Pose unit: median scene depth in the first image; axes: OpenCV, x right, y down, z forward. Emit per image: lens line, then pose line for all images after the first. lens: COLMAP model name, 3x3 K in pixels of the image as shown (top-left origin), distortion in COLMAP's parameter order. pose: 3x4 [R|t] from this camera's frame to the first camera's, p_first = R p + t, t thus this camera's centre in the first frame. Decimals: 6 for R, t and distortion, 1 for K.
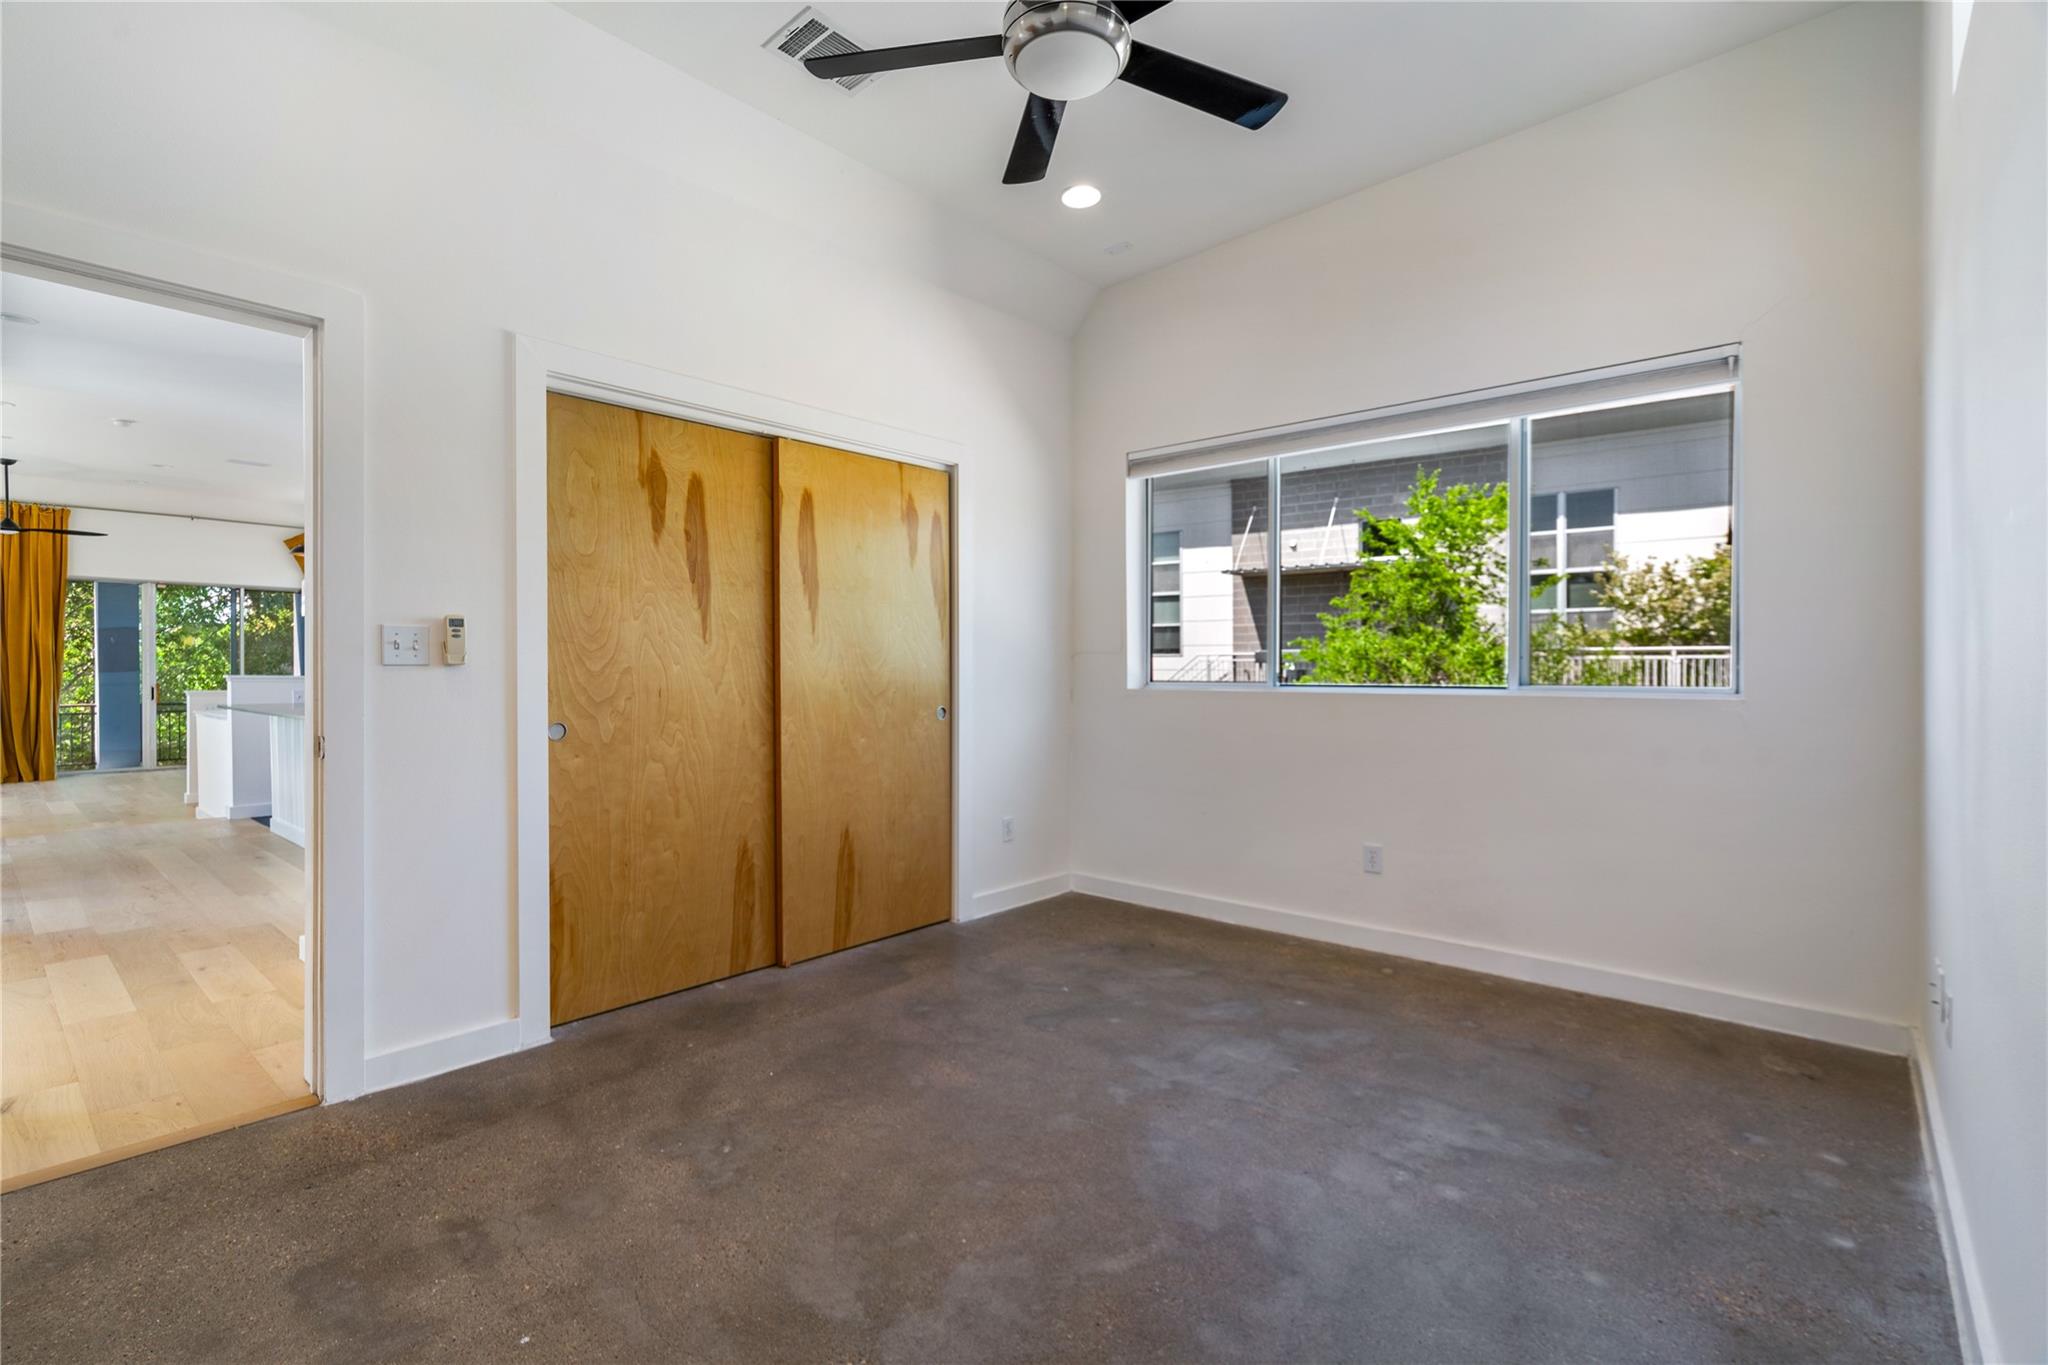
lens RADIAL K [[936.1, 0, 1033.4], [0, 936.1, 674.2], [0, 0, 1]] dist [-0.004141, -0.000470]
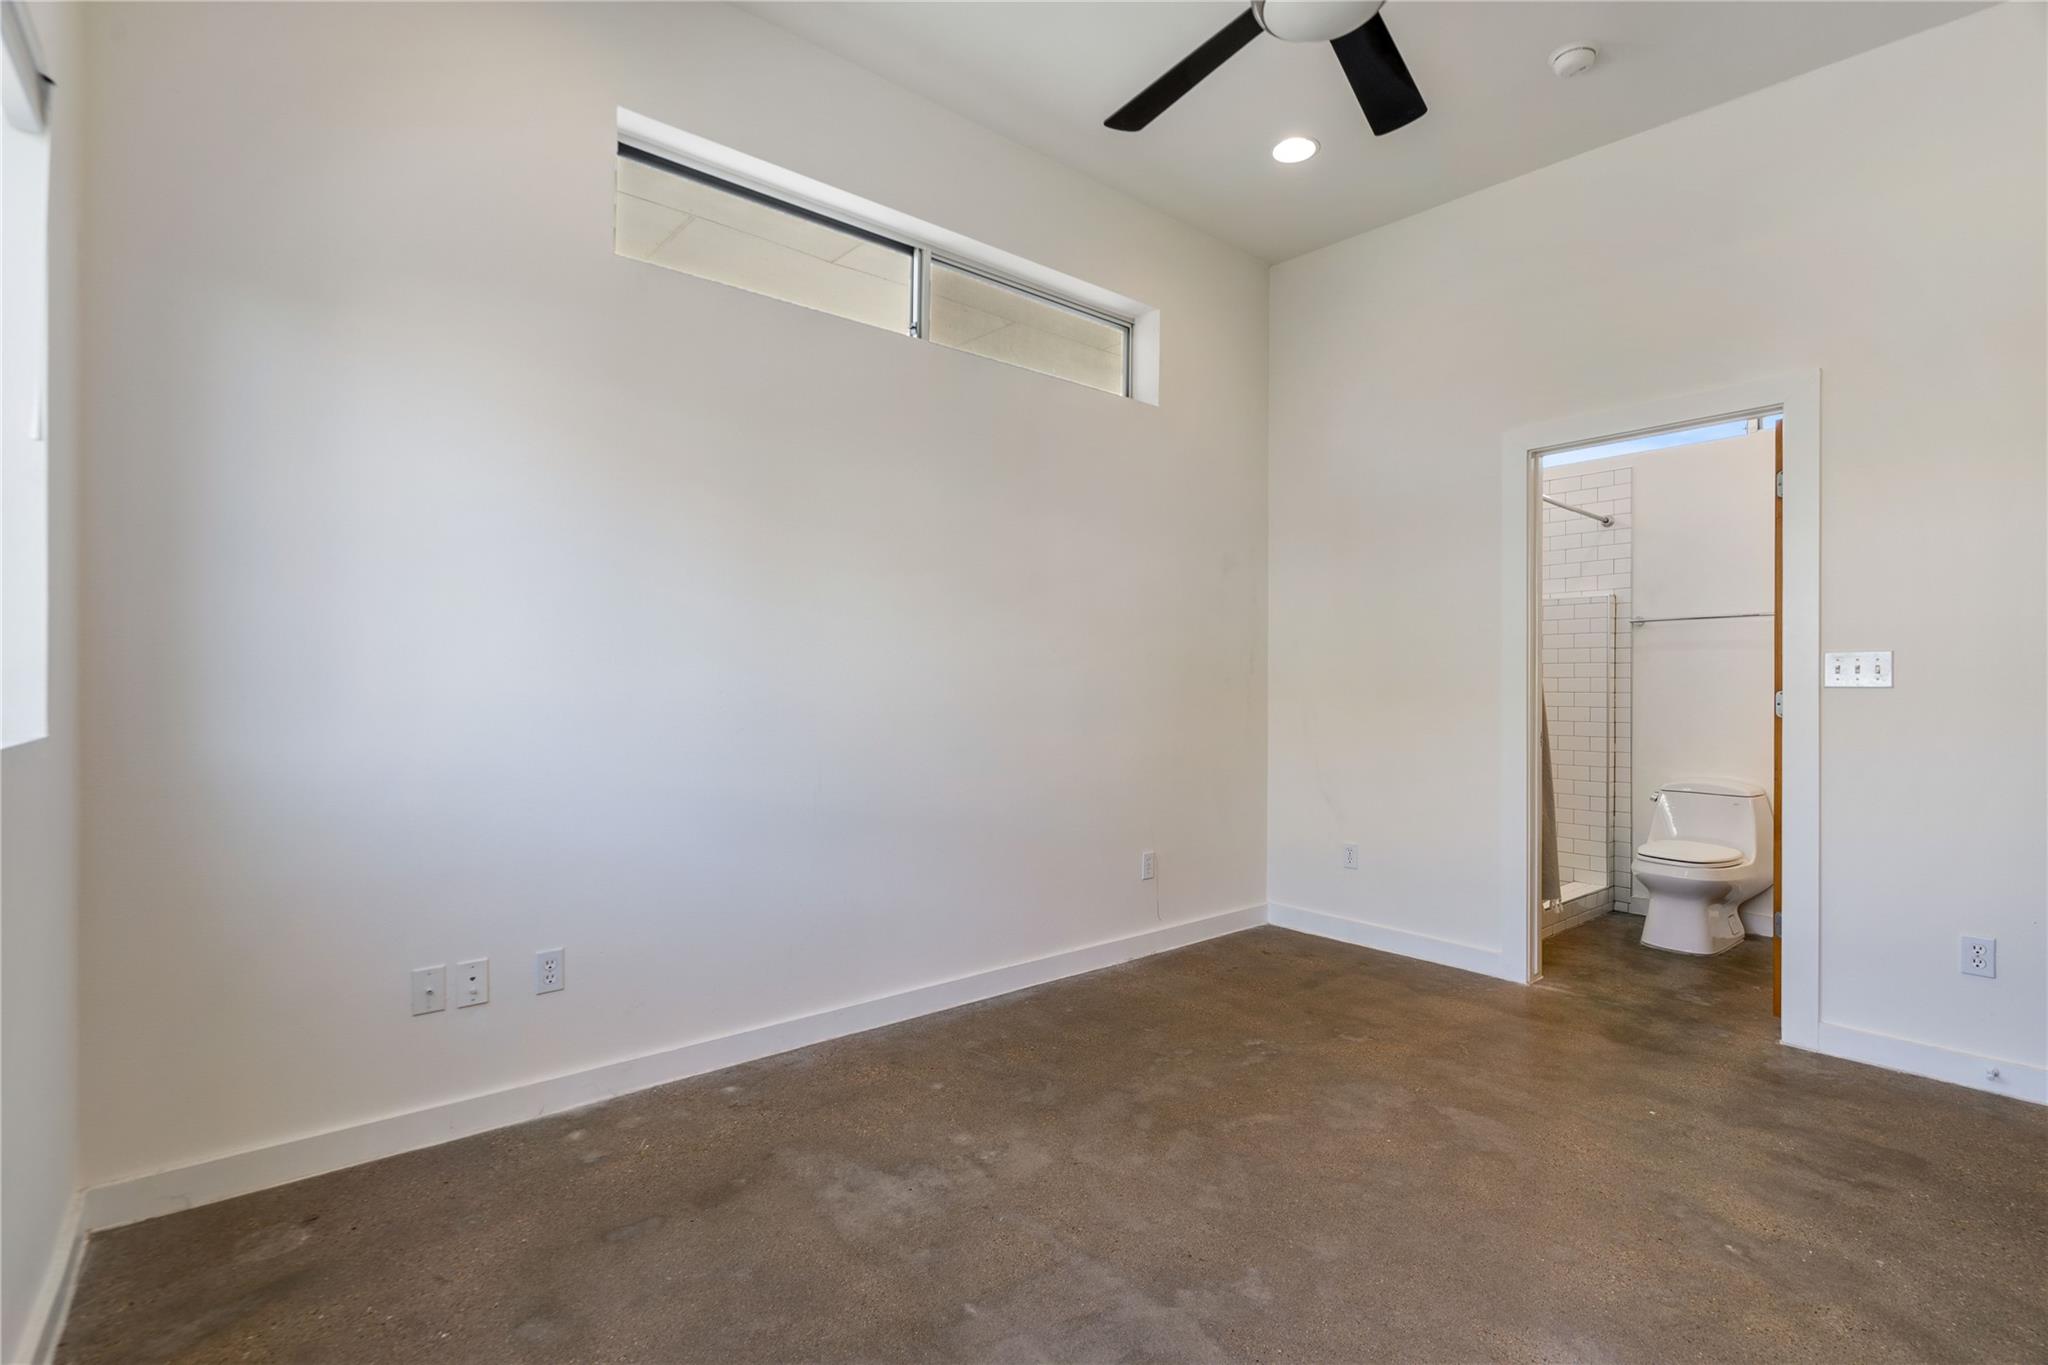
lens RADIAL K [[936.1, 0, 1023.8], [0, 936.1, 681.8], [0, 0, 1]] dist [-0.004141, -0.000470]
pose [[-0.984944, -0.003969, 0.172828, 0.169460], [-0.003226, 0.999984, 0.004577, -0.010325], [-0.172844, 0.003950, -0.984941, 2.032532]]
